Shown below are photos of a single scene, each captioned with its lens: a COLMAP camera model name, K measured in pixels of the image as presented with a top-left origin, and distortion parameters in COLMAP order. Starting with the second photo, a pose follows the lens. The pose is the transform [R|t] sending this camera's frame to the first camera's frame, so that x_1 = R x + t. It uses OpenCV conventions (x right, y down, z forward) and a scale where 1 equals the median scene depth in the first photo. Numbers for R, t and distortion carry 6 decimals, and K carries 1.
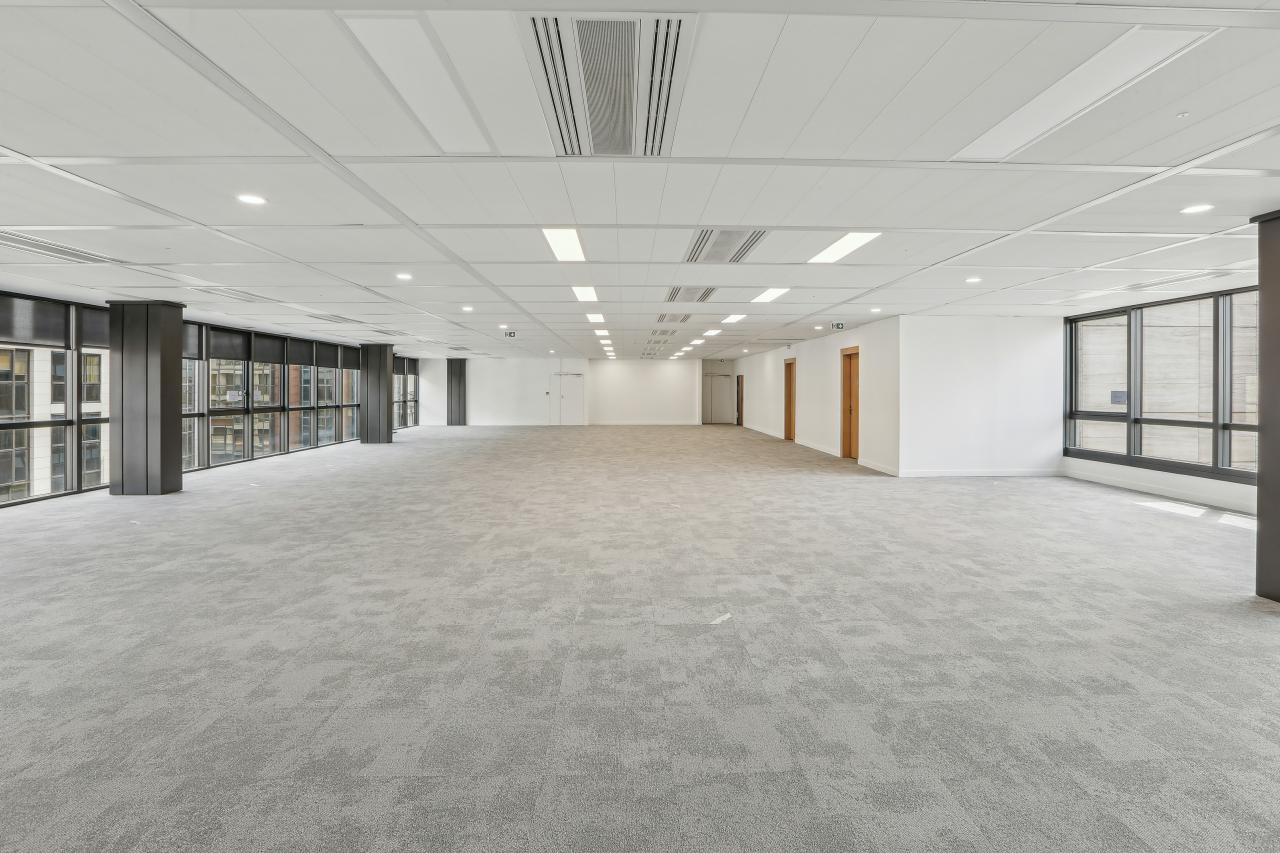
lens RADIAL K [[621.5, 0, 641.1], [0, 621.5, 375.4], [0, 0, 1]] dist [-0.054811, 0.020970]
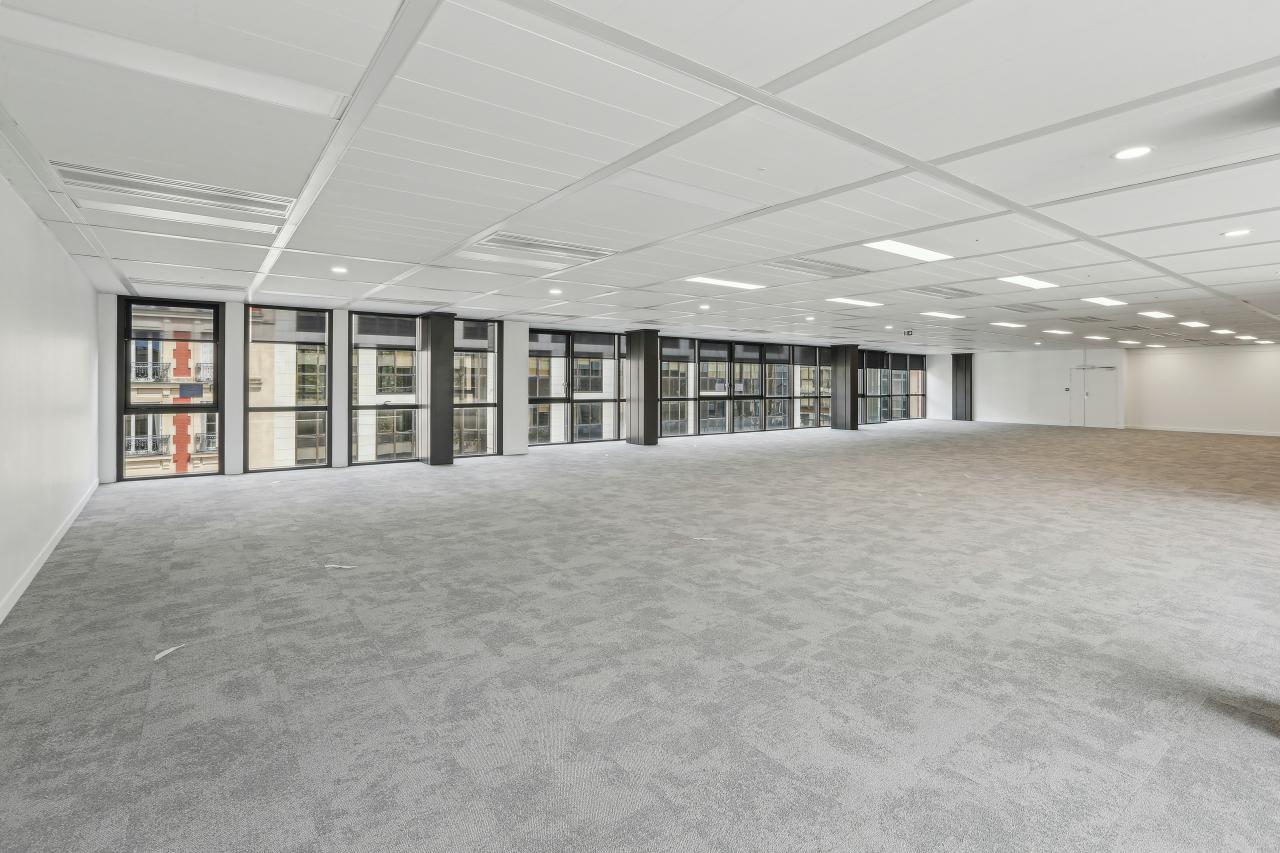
lens RADIAL K [[621.5, 0, 641.1], [0, 621.5, 375.4], [0, 0, 1]] dist [-0.054811, 0.020970]
pose [[0.571149, -0.003046, -0.820841, 0.532742], [0.010367, 0.999940, 0.003503, -0.001467], [0.820781, -0.010511, 0.571146, 0.012627]]
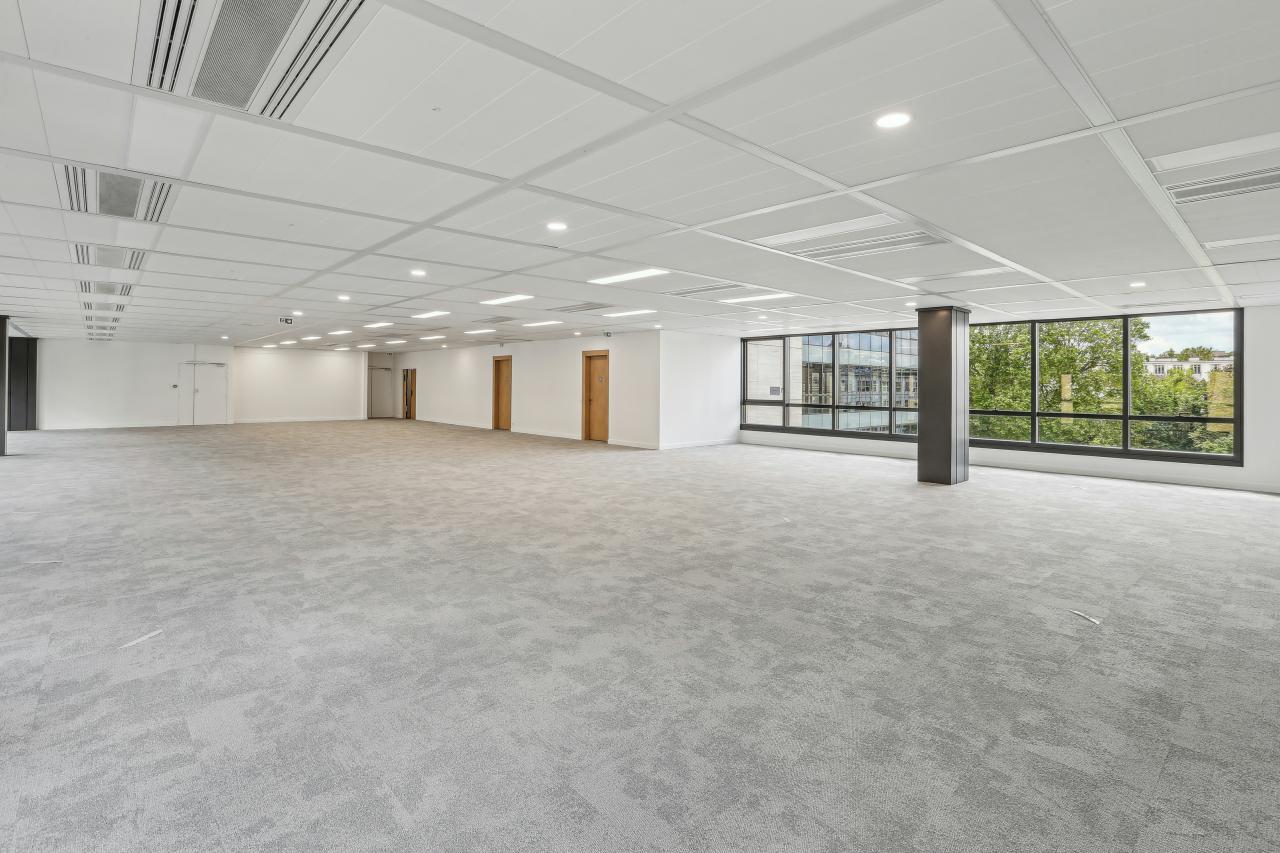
lens RADIAL K [[621.5, 0, 641.1], [0, 621.5, 375.4], [0, 0, 1]] dist [-0.054811, 0.020970]
pose [[0.761135, 0.013748, 0.648448, -0.500979], [-0.020183, 0.999793, 0.002493, -0.000958], [-0.648280, -0.014985, 0.761255, -0.017457]]
